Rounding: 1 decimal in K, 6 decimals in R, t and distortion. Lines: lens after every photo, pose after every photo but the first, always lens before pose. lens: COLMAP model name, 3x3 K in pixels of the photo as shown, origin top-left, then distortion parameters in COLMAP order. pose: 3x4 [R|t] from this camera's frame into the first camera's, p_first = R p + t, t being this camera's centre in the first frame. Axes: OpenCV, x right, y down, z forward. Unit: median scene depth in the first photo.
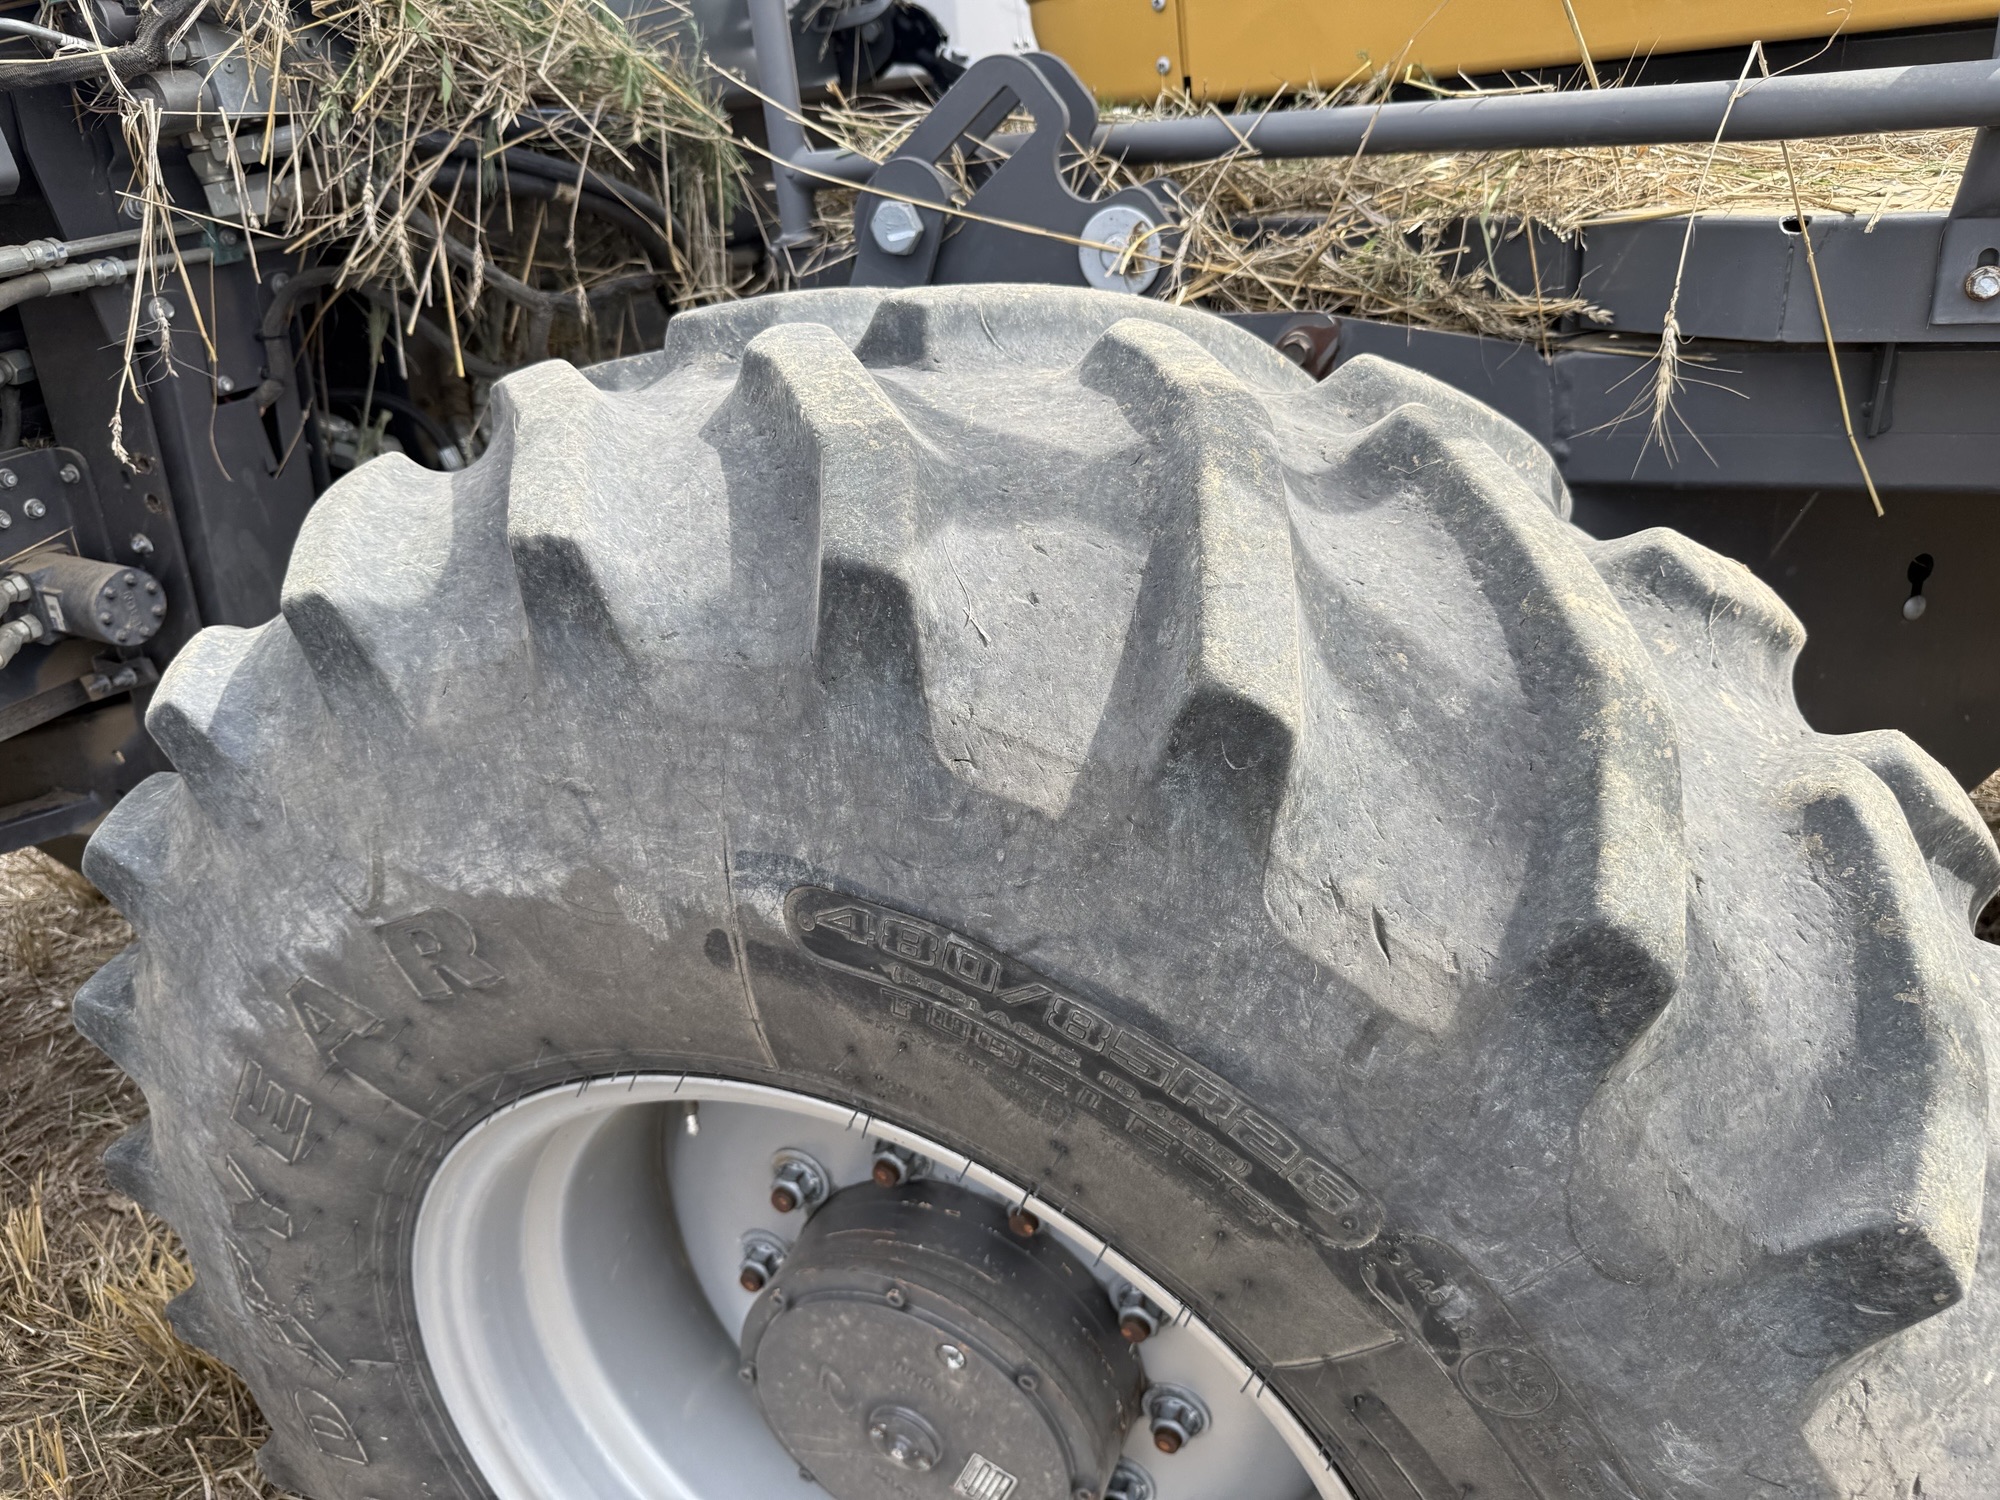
lens RADIAL K [[1505.4, 0, 1000.5], [0, 1505.4, 801.5], [0, 0, 1]] dist [0.009025, -0.004830]
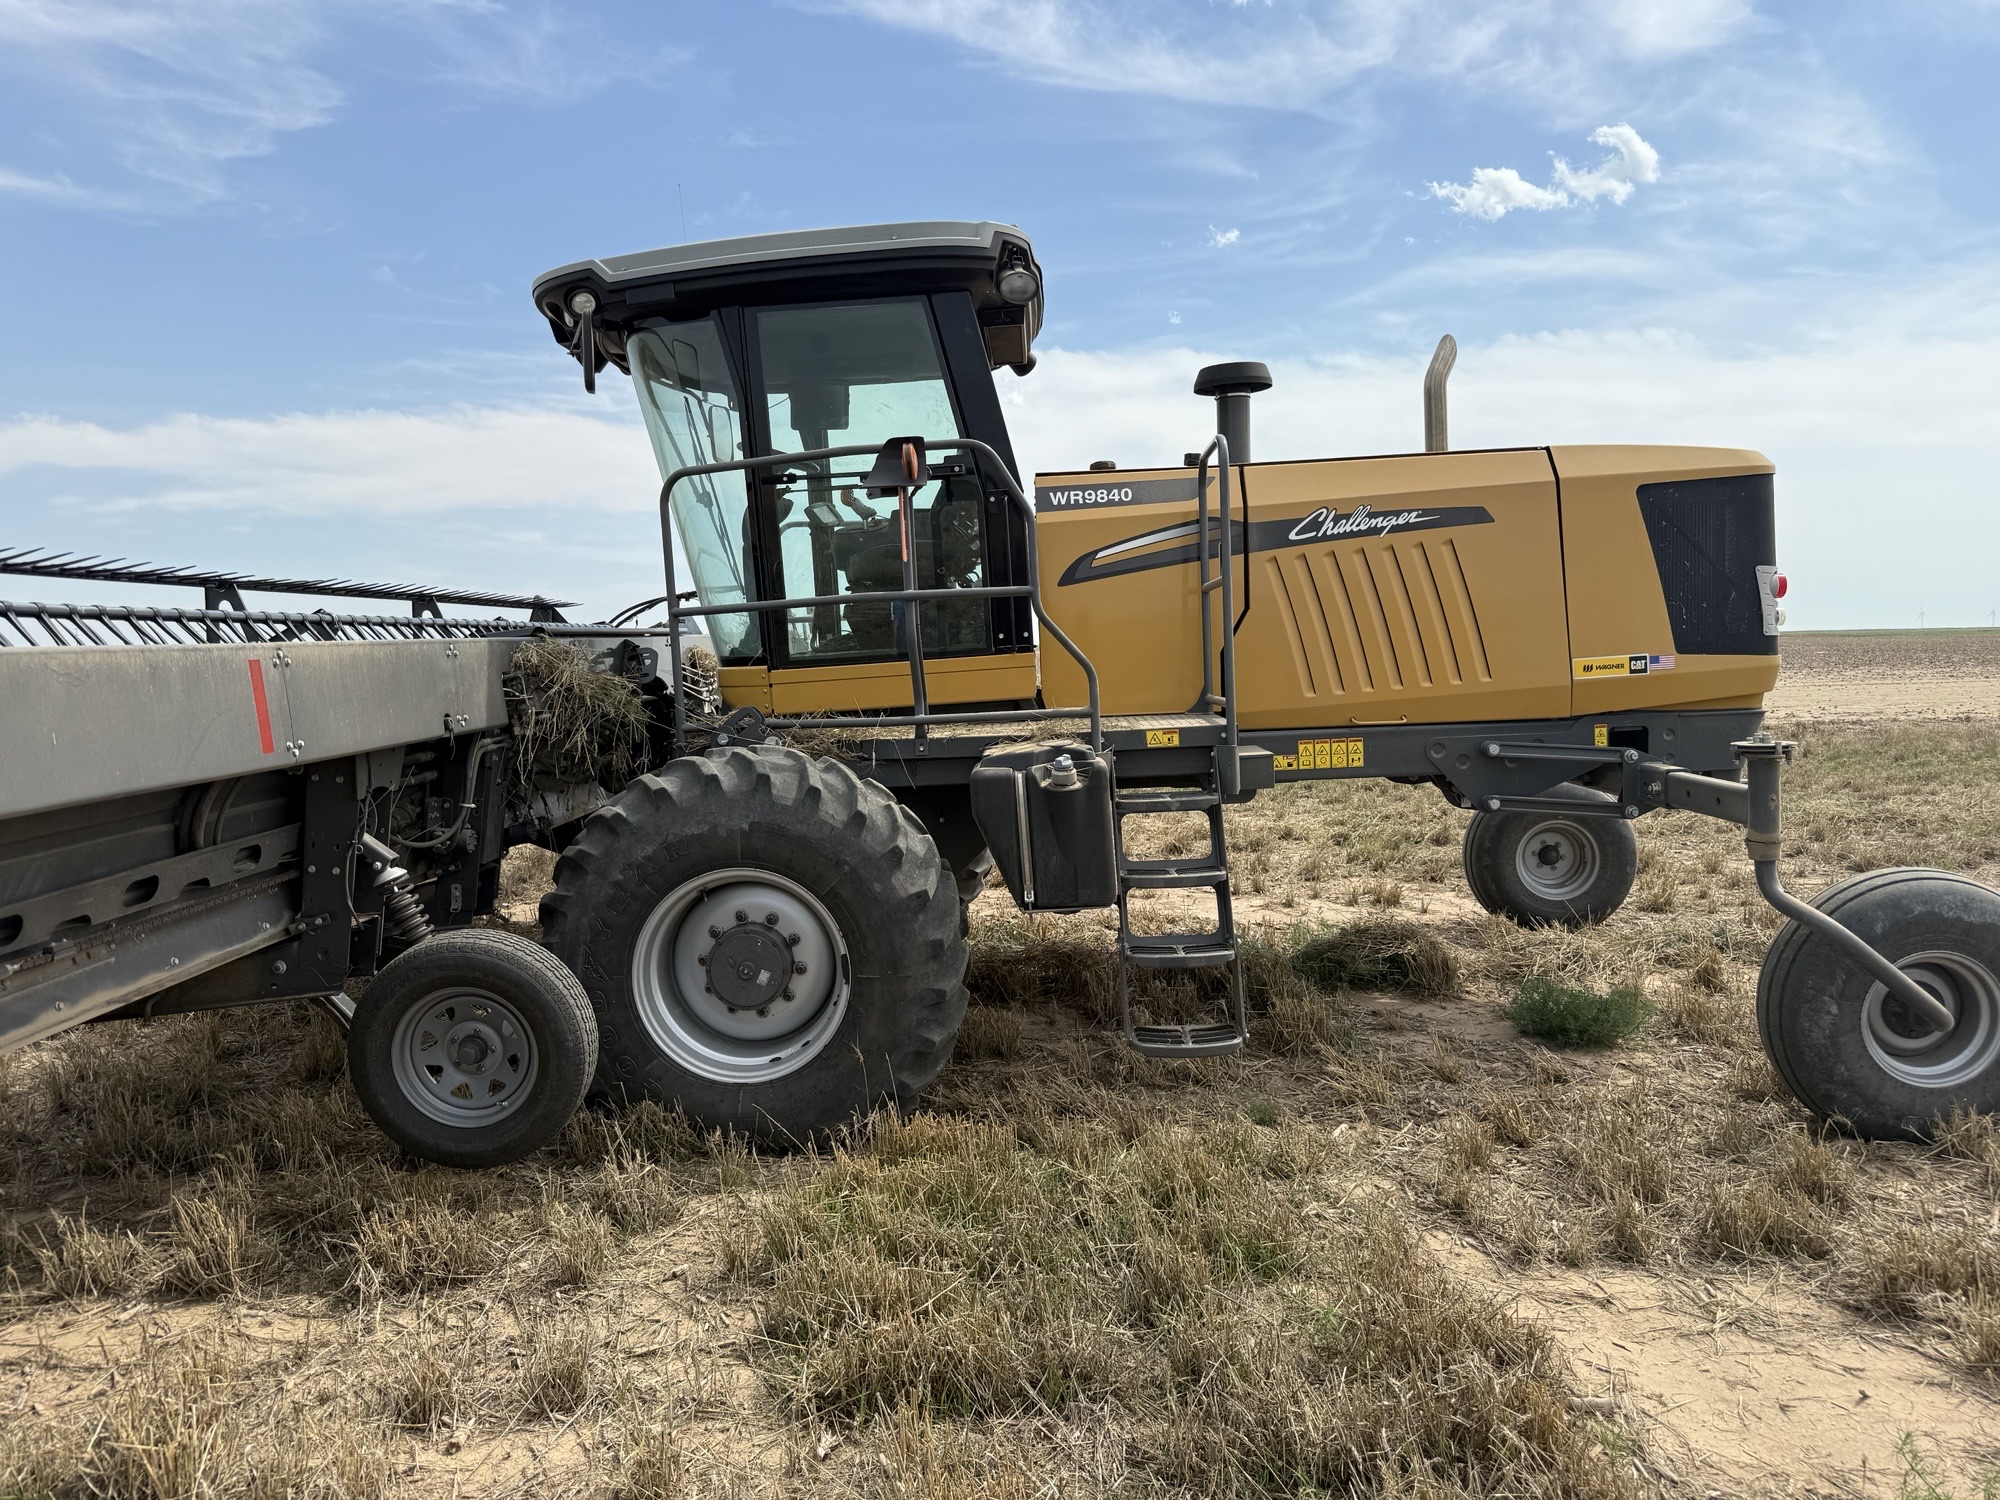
lens RADIAL K [[1505.4, 0, 1000.5], [0, 1505.4, 801.5], [0, 0, 1]] dist [0.009025, -0.004830]
pose [[0.939508, 0.011509, 0.342333, -1.533745], [0.110350, 0.935978, -0.334316, 2.589901], [-0.324264, 0.351869, 0.878089, -5.891112]]
